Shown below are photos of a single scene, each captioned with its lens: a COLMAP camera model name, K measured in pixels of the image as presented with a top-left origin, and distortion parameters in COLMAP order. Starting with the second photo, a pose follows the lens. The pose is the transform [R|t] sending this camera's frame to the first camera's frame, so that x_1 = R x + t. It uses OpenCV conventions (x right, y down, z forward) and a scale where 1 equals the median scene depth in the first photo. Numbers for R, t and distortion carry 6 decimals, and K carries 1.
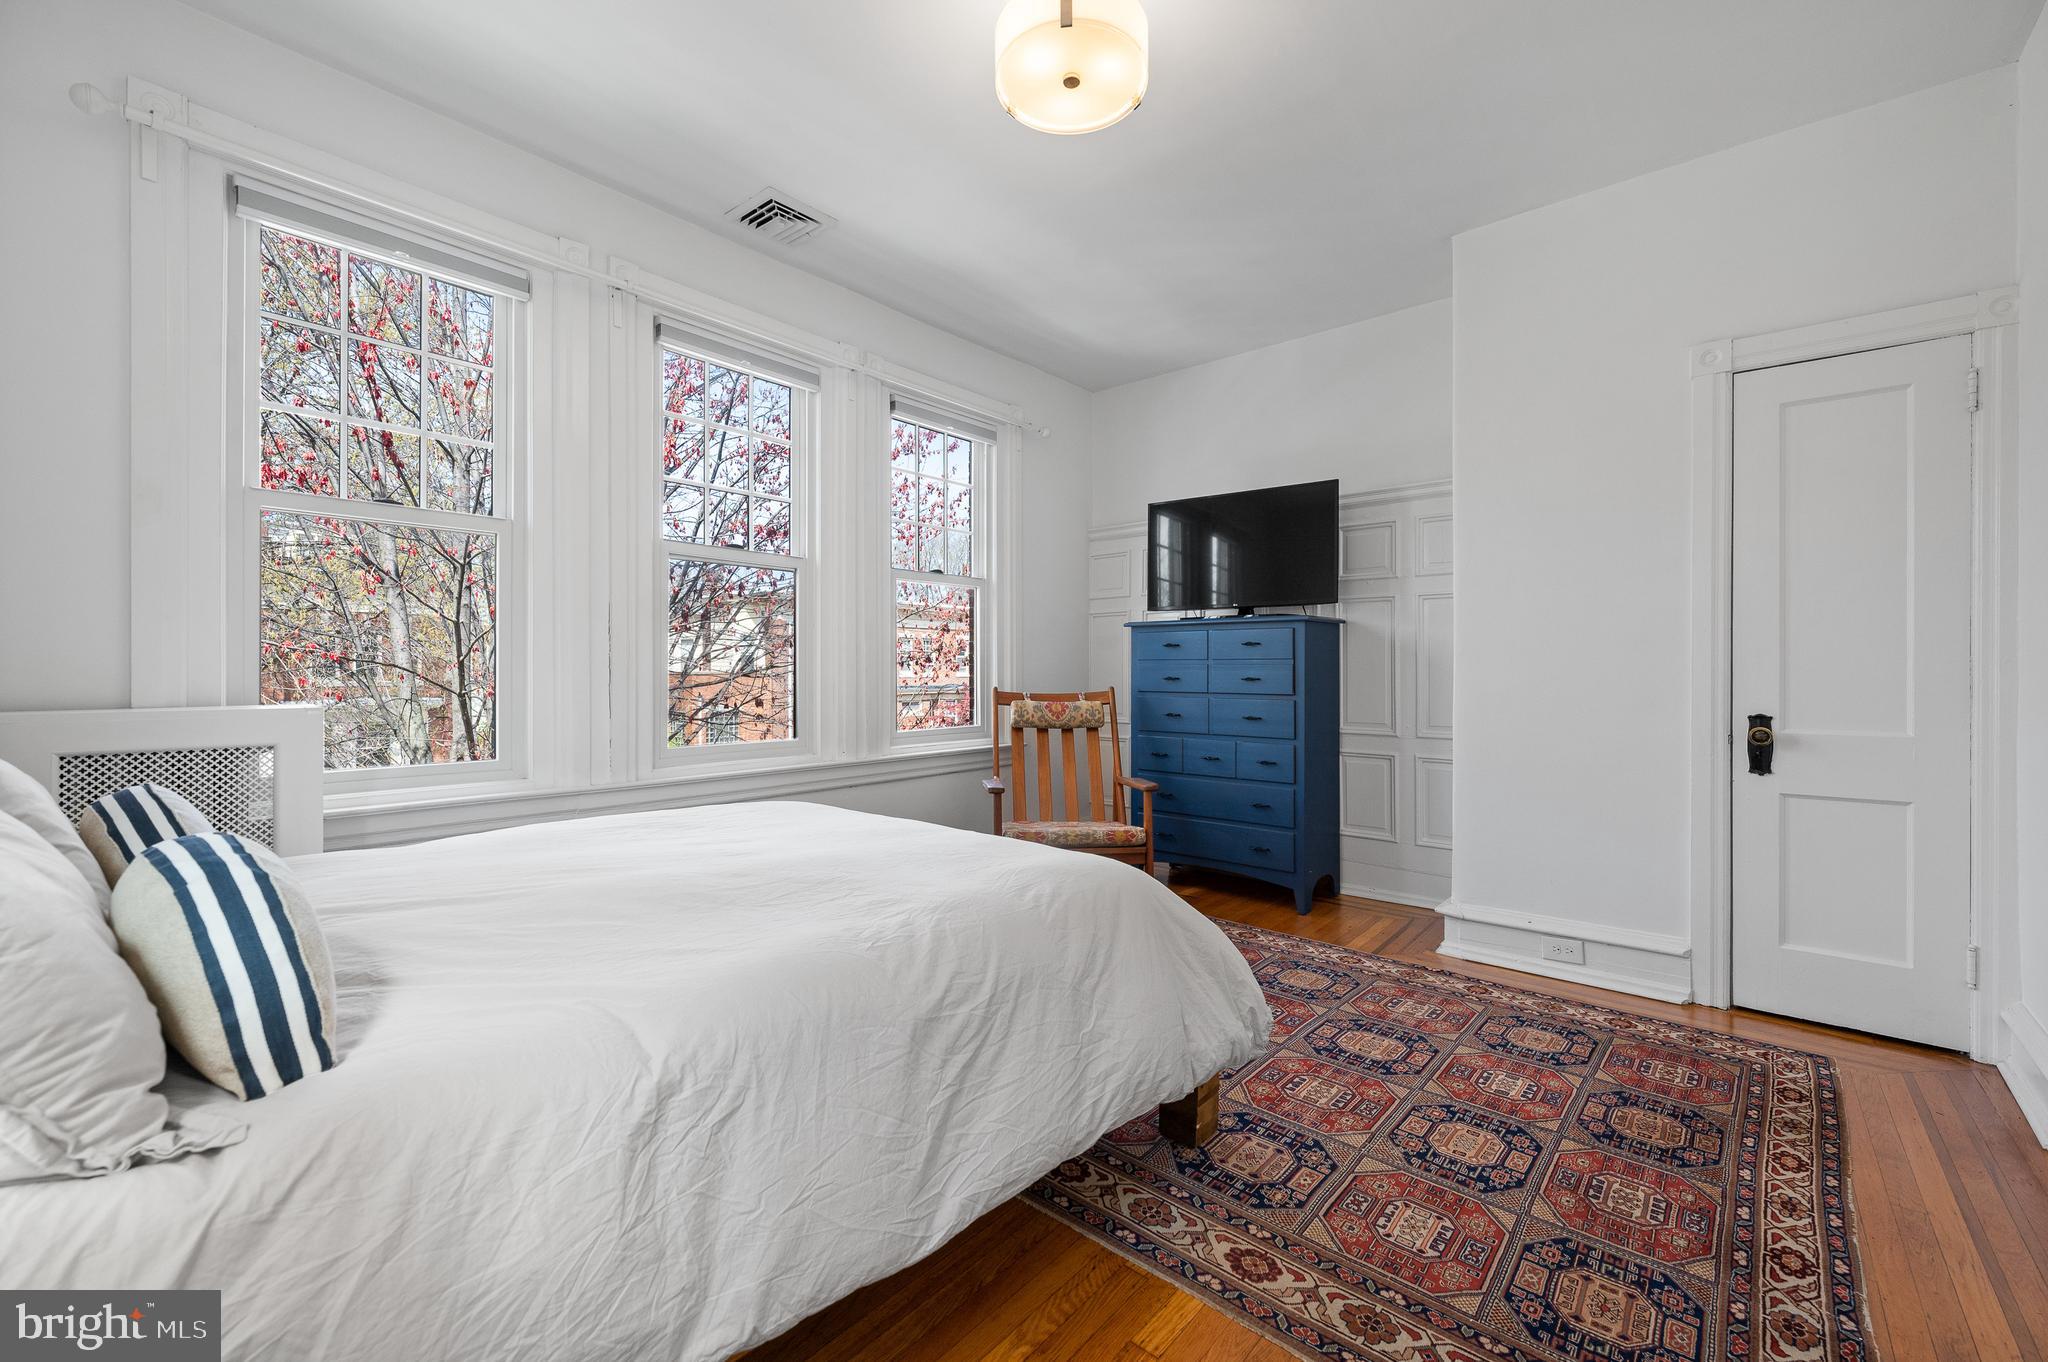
lens RADIAL K [[839.6, 0, 1040.5], [0, 839.6, 670.1], [0, 0, 1]] dist [-0.000708, 0.000120]
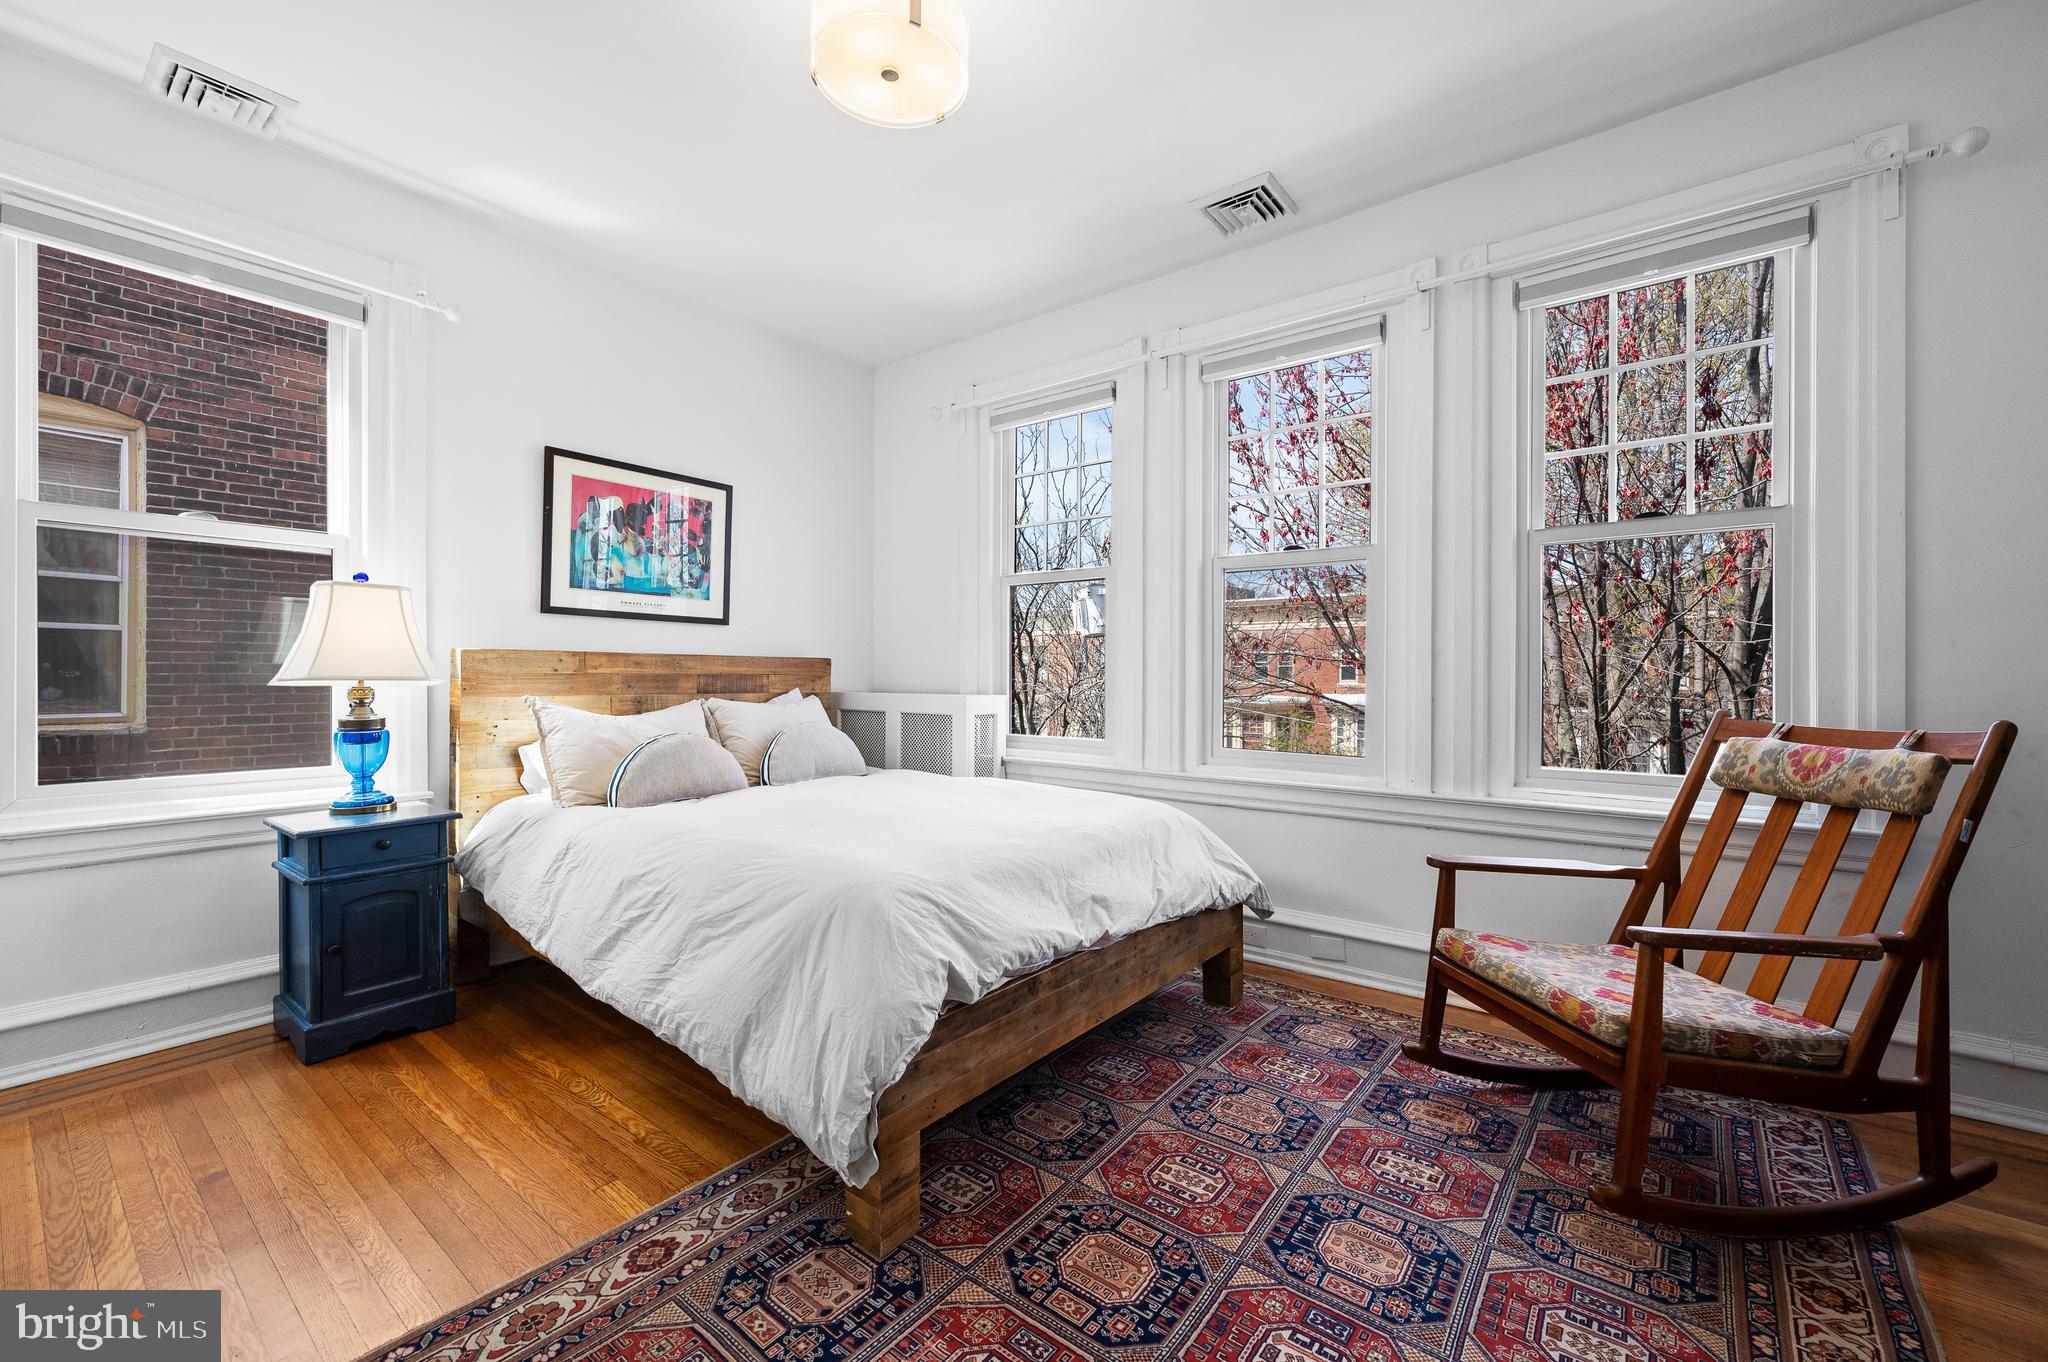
lens RADIAL K [[839.6, 0, 1011.0], [0, 839.6, 679.4], [0, 0, 1]] dist [-0.000708, 0.000120]
pose [[0.012152, 0.004000, -0.999918, 1.074846], [-0.002553, 0.999989, 0.003970, -0.000770], [0.999923, 0.002505, 0.012162, 1.194373]]
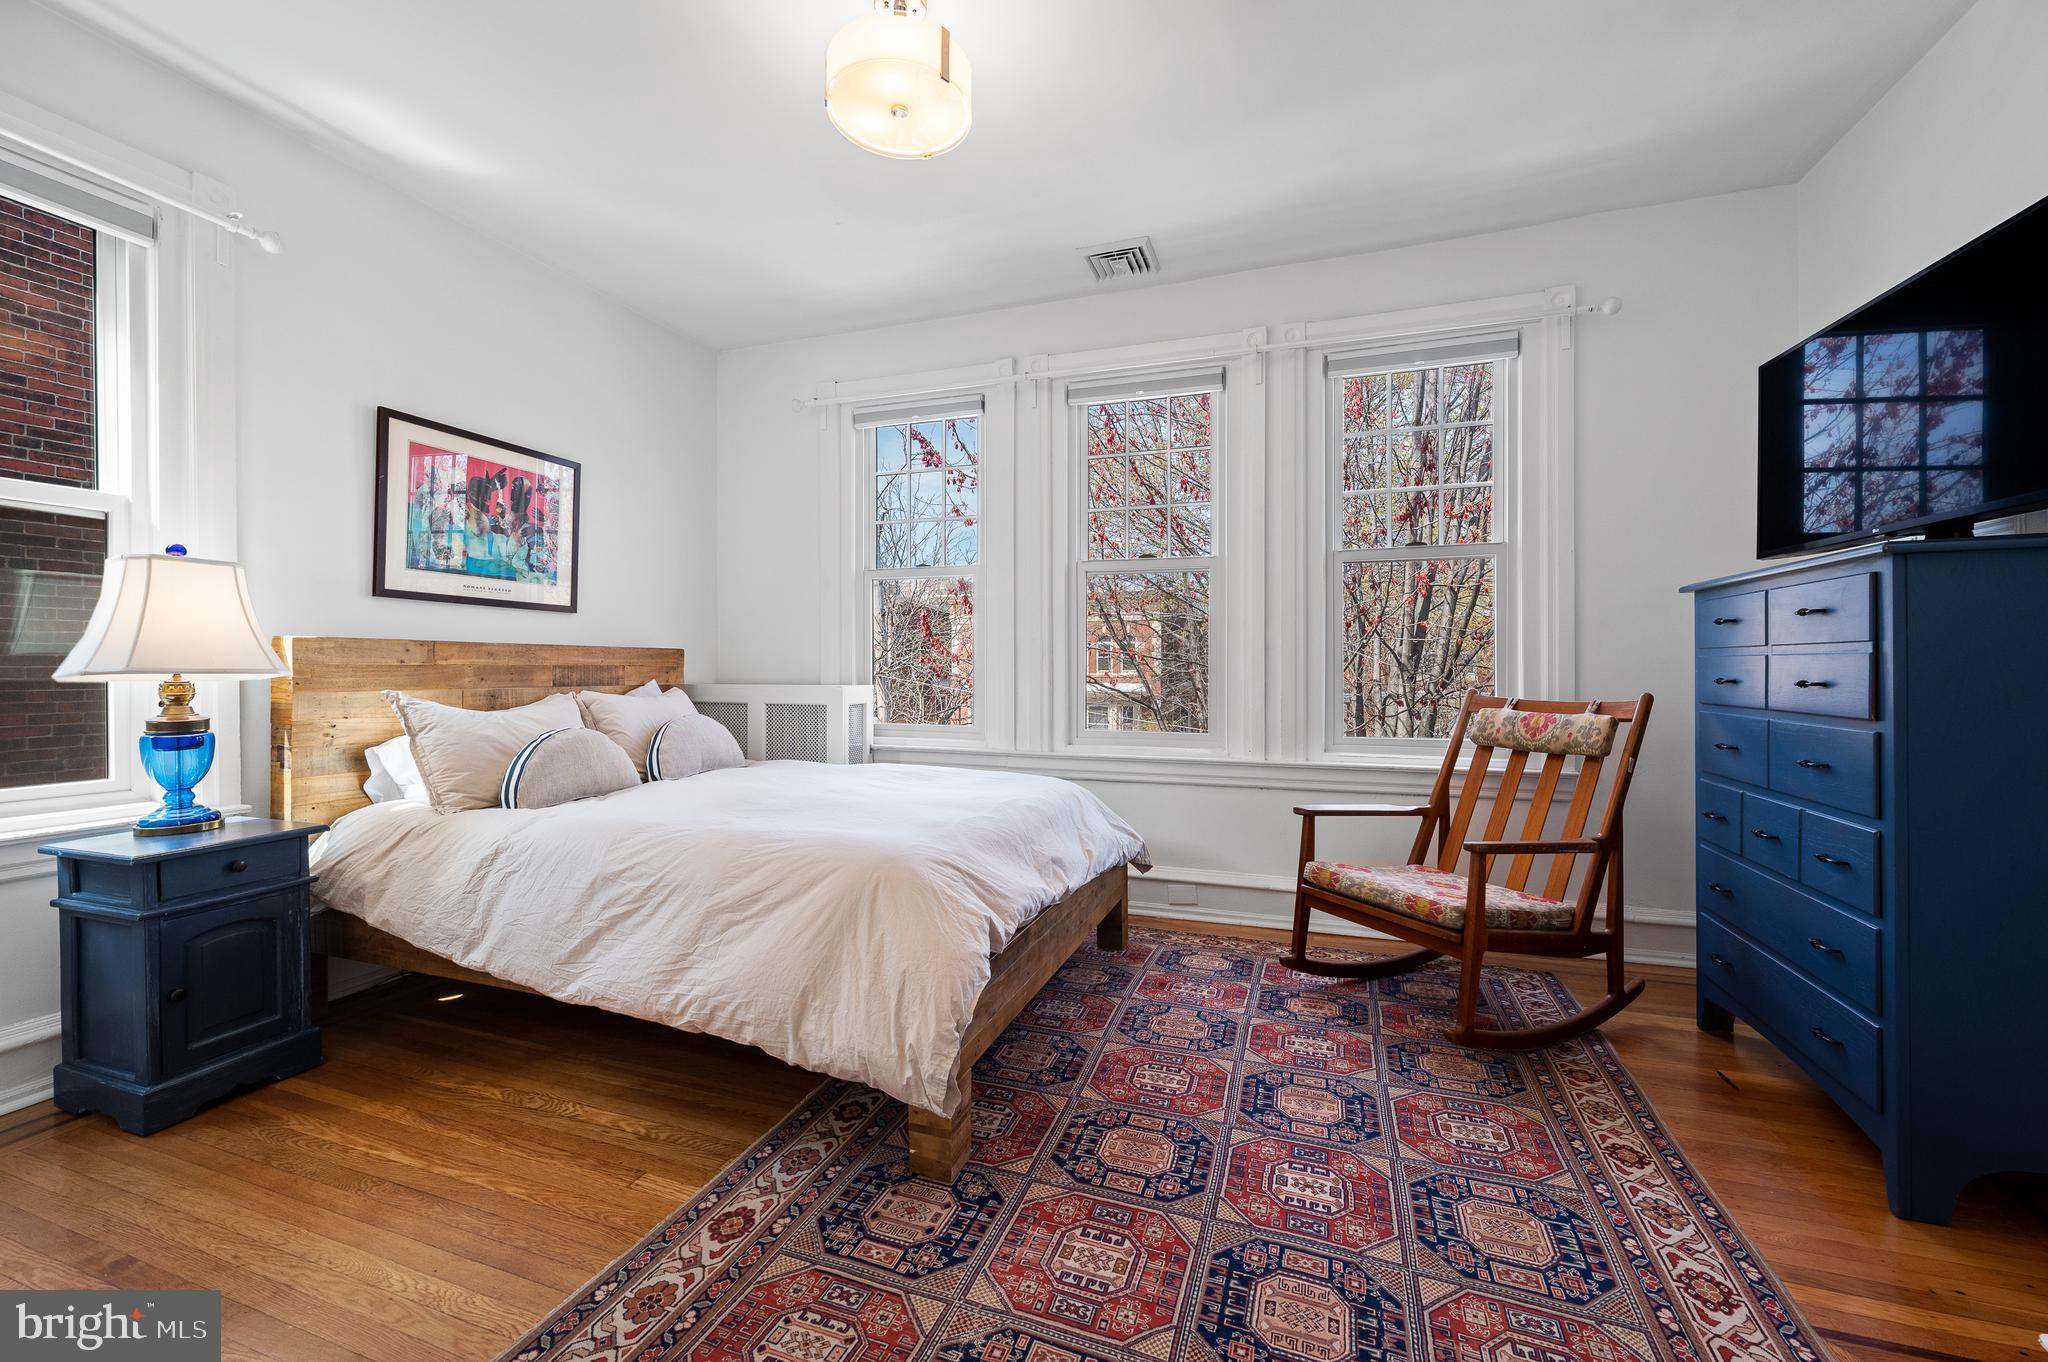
lens RADIAL K [[839.6, 0, 1016.3], [0, 839.6, 671.7], [0, 0, 1]] dist [-0.000708, 0.000120]
pose [[0.331434, 0.004266, -0.943469, 1.151557], [0.000682, 0.999988, 0.004761, 0.002036], [0.943478, -0.002221, 0.331427, 0.828408]]
